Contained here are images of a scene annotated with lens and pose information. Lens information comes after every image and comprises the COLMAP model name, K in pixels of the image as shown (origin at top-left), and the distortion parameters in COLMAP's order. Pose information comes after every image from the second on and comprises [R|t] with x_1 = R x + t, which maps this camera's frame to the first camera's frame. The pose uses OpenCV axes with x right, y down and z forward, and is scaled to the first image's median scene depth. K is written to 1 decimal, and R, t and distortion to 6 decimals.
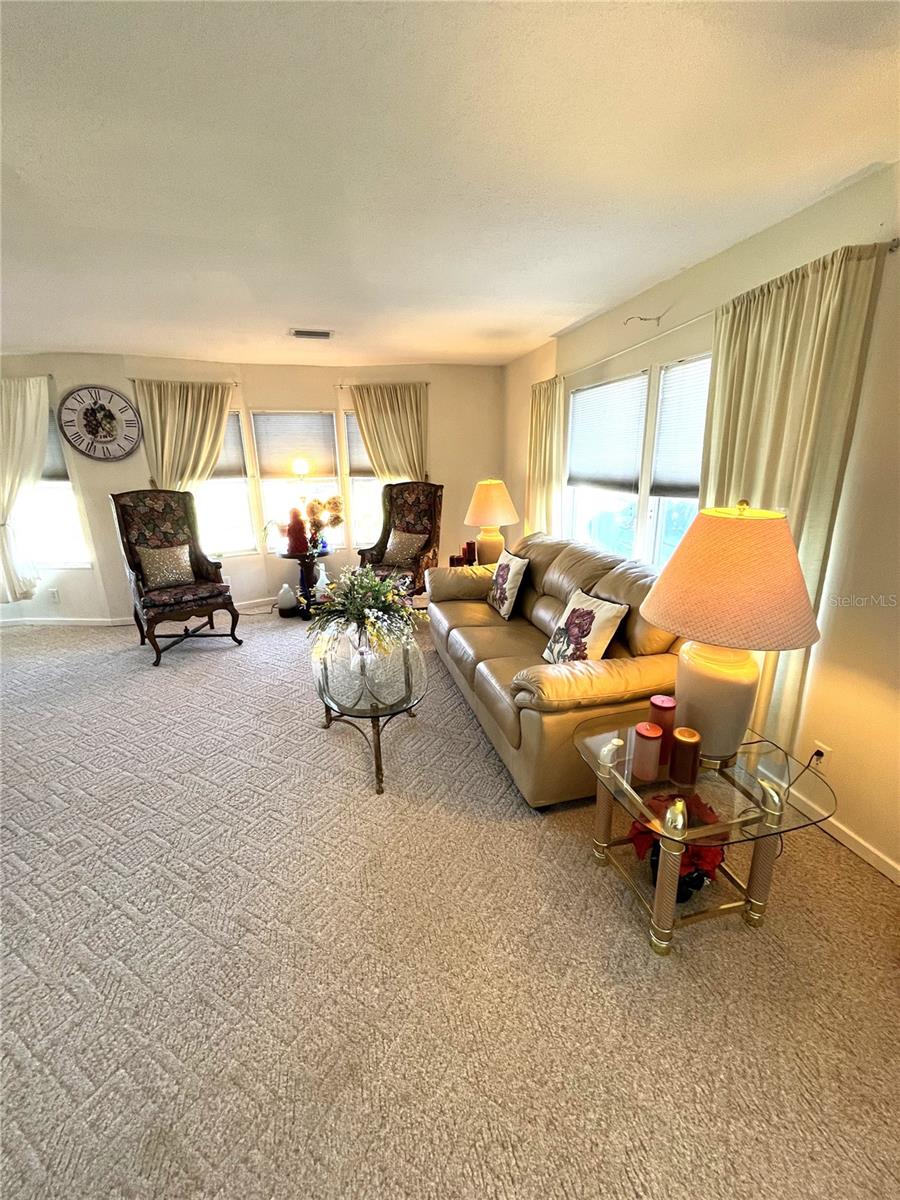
lens RADIAL K [[486.3, 0, 456.6], [0, 486.3, 597.7], [0, 0, 1]] dist [-0.001630, -0.000437]
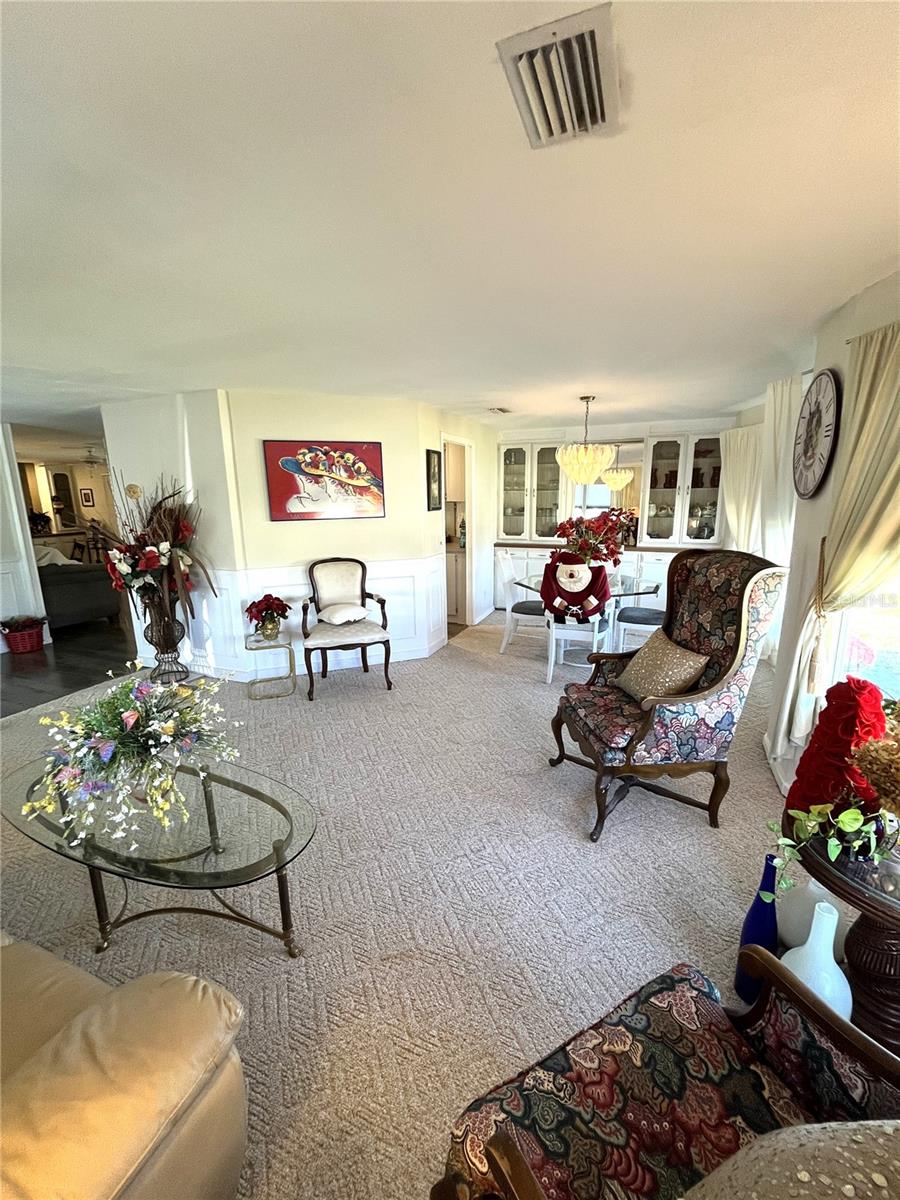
lens RADIAL K [[486.3, 0, 444.6], [0, 486.3, 596.0], [0, 0, 1]] dist [-0.001630, -0.000437]
pose [[-0.616392, 0.182734, -0.765943, 0.023207], [-0.200231, 0.904356, 0.376892, -0.336890], [0.761556, 0.385679, -0.520849, 1.106872]]
